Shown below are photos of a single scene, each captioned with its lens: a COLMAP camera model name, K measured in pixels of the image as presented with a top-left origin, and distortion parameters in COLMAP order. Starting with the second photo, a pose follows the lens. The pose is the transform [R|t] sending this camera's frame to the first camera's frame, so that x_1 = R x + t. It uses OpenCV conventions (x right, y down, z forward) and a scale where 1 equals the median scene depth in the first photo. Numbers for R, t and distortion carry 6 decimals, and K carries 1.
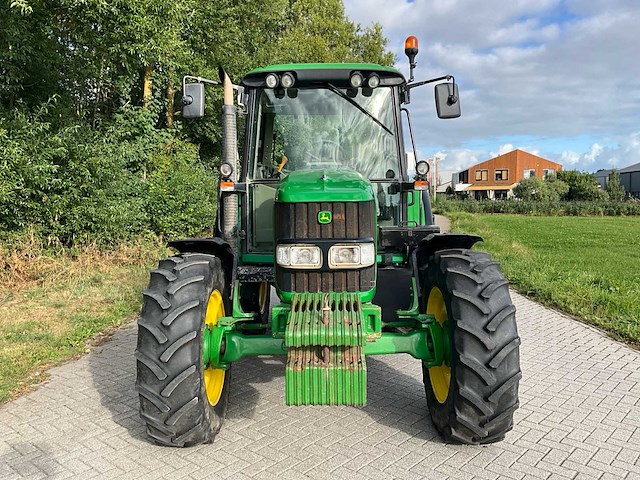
lens RADIAL K [[526.2, 0, 323.8], [0, 526.2, 240.1], [0, 0, 1]] dist [0.064499, -0.118427]
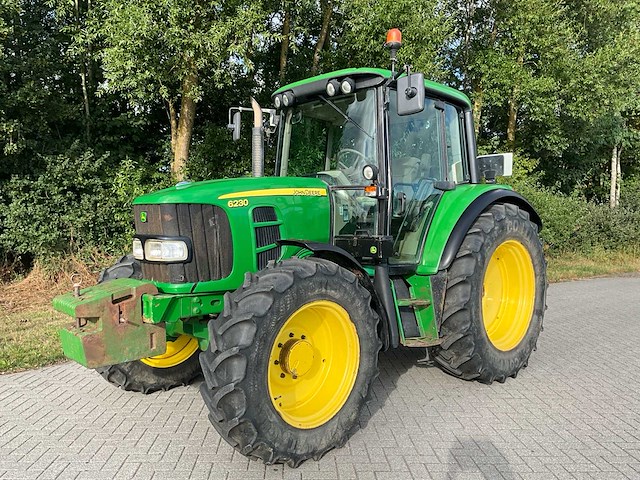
lens RADIAL K [[526.2, 0, 322.9], [0, 526.2, 243.3], [0, 0, 1]] dist [0.064499, -0.118427]
pose [[0.698742, 0.043779, -0.714033, 0.773707], [-0.066632, 0.997769, -0.004030, -0.003557], [0.712264, 0.050393, 0.700100, 0.301031]]
